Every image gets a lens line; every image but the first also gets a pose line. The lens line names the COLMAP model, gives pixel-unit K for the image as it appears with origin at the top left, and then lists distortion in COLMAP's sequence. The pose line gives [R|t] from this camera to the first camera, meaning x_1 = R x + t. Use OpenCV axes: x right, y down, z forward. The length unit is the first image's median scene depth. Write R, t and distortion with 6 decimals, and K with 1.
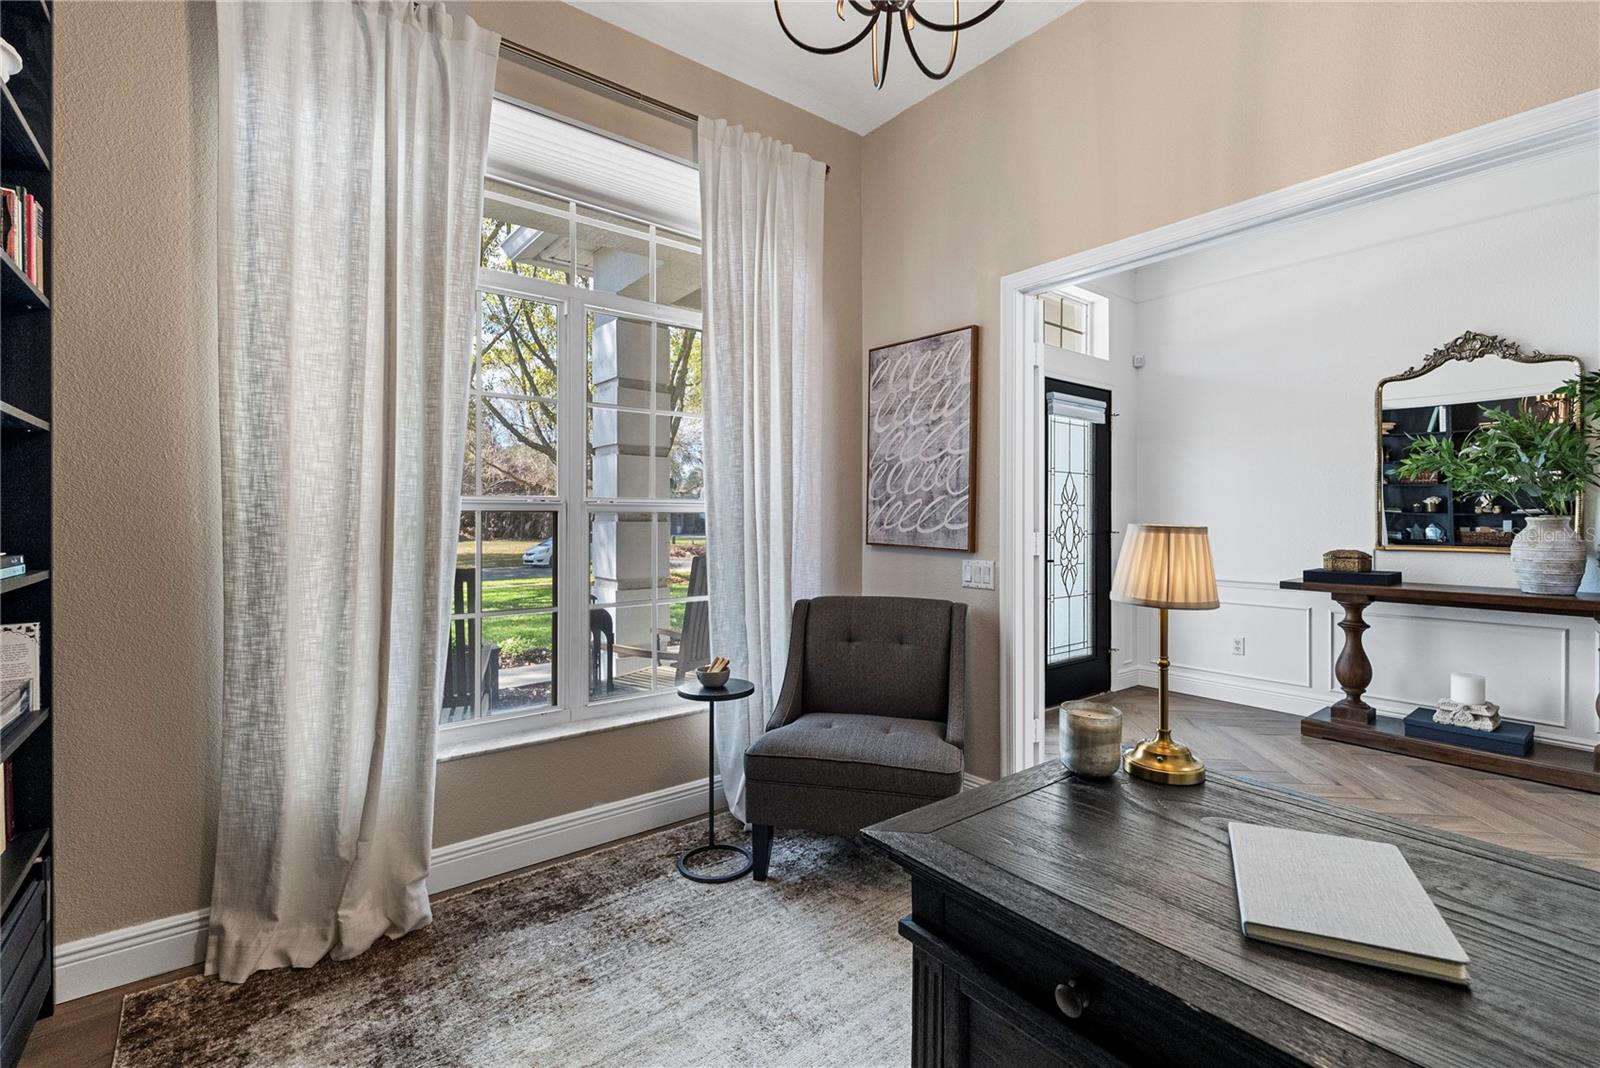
lens RADIAL K [[708.7, 0, 800.6], [0, 708.7, 521.4], [0, 0, 1]] dist [-0.003389, -0.000053]
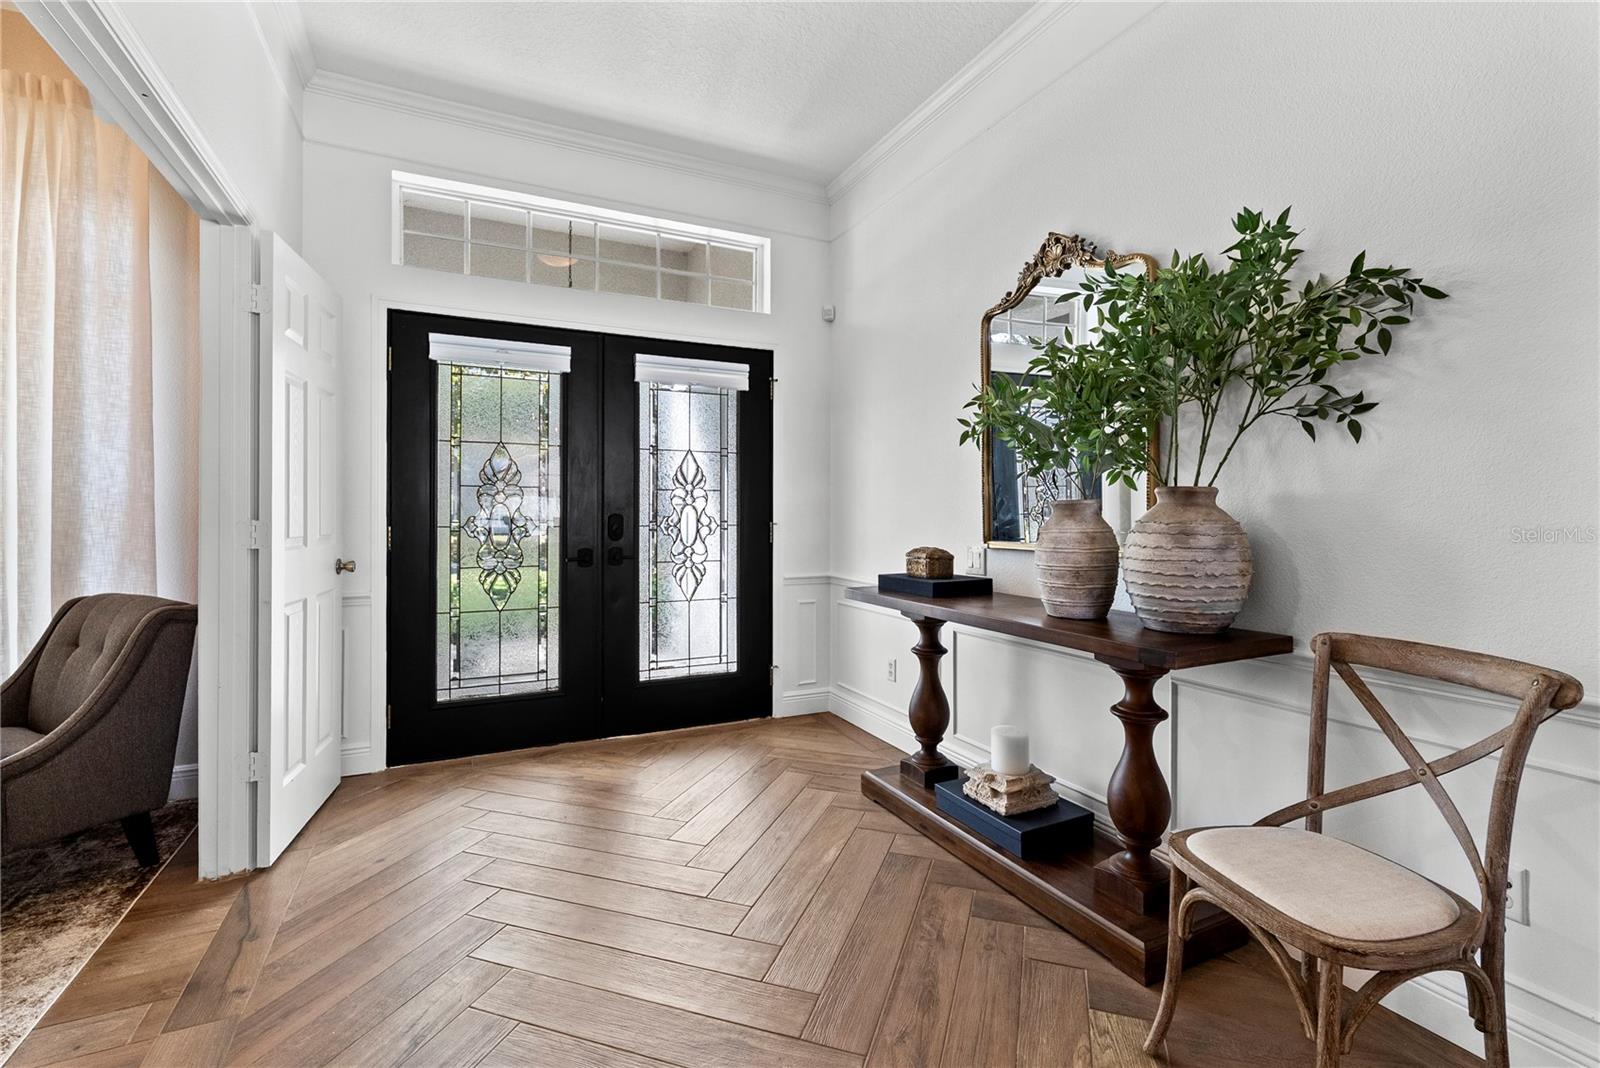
lens RADIAL K [[708.7, 0, 799.6], [0, 708.7, 516.3], [0, 0, 1]] dist [-0.003389, -0.000053]
pose [[0.978986, 0.004091, -0.203887, 0.676066], [-0.004050, 0.999992, 0.000617, 0.006945], [0.203887, 0.000222, 0.978994, 0.214925]]
